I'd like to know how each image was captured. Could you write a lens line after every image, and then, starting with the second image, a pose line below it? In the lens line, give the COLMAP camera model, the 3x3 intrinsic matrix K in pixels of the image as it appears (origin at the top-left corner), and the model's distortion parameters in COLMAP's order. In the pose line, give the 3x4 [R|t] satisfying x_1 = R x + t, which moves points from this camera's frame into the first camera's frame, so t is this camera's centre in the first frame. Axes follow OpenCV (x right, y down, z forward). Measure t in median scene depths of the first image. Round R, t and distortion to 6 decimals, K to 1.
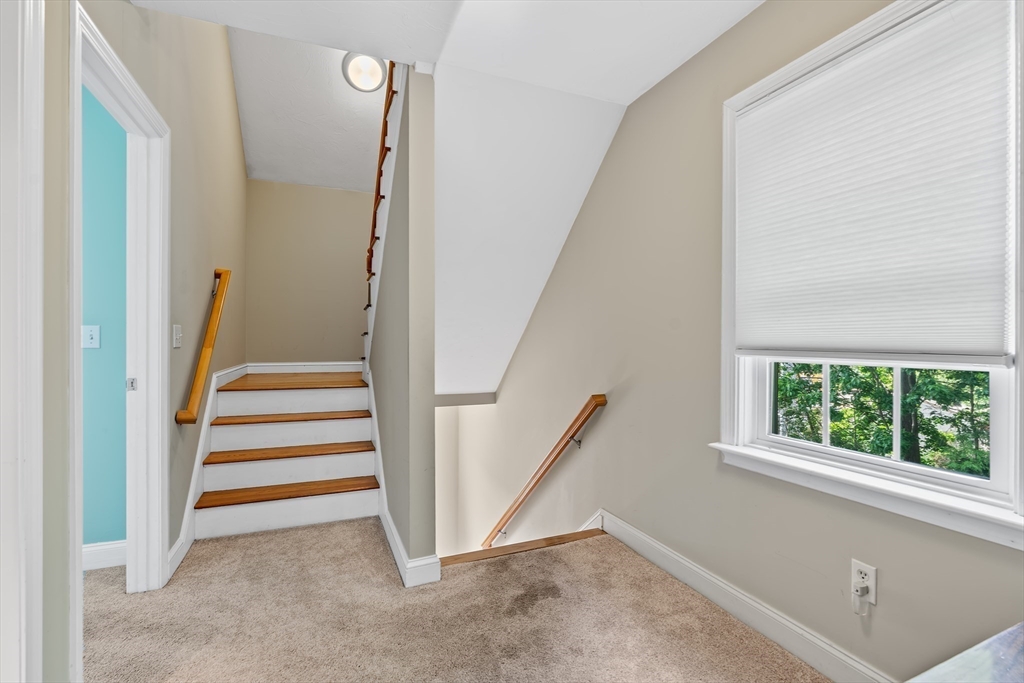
lens RADIAL K [[457.3, 0, 513.0], [0, 457.3, 342.6], [0, 0, 1]] dist [-0.005317, 0.001389]
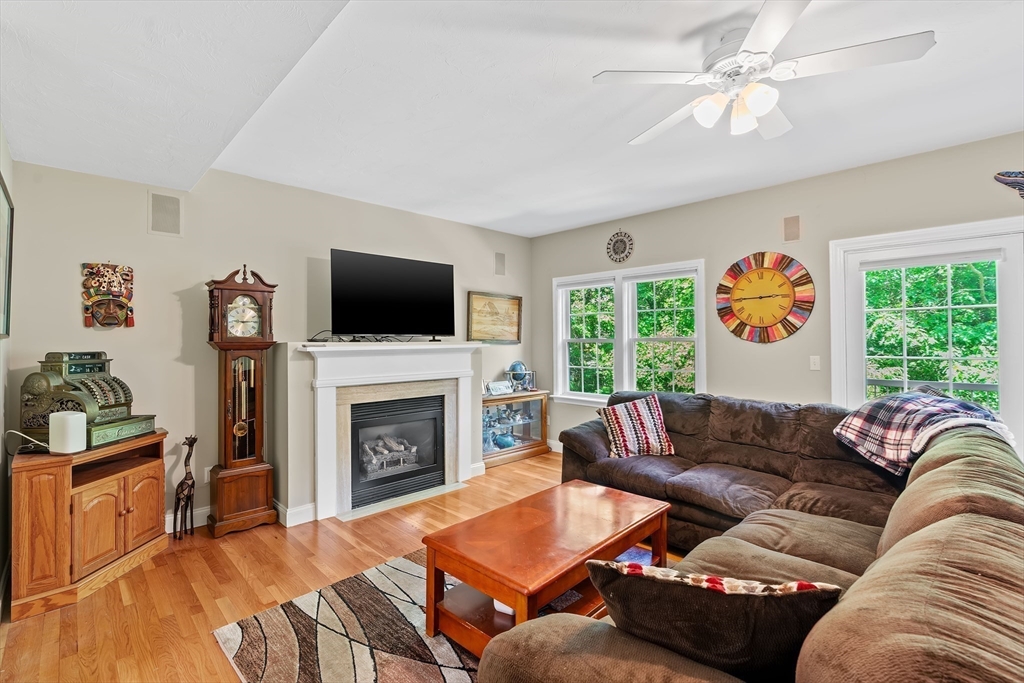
lens RADIAL K [[457.3, 0, 511.7], [0, 457.3, 337.9], [0, 0, 1]] dist [-0.005317, 0.001389]
pose [[0.928976, -0.003041, 0.370127, -1.003975], [0.006867, 0.999936, -0.009020, -0.138660], [-0.370075, 0.010921, 0.928937, -1.865603]]
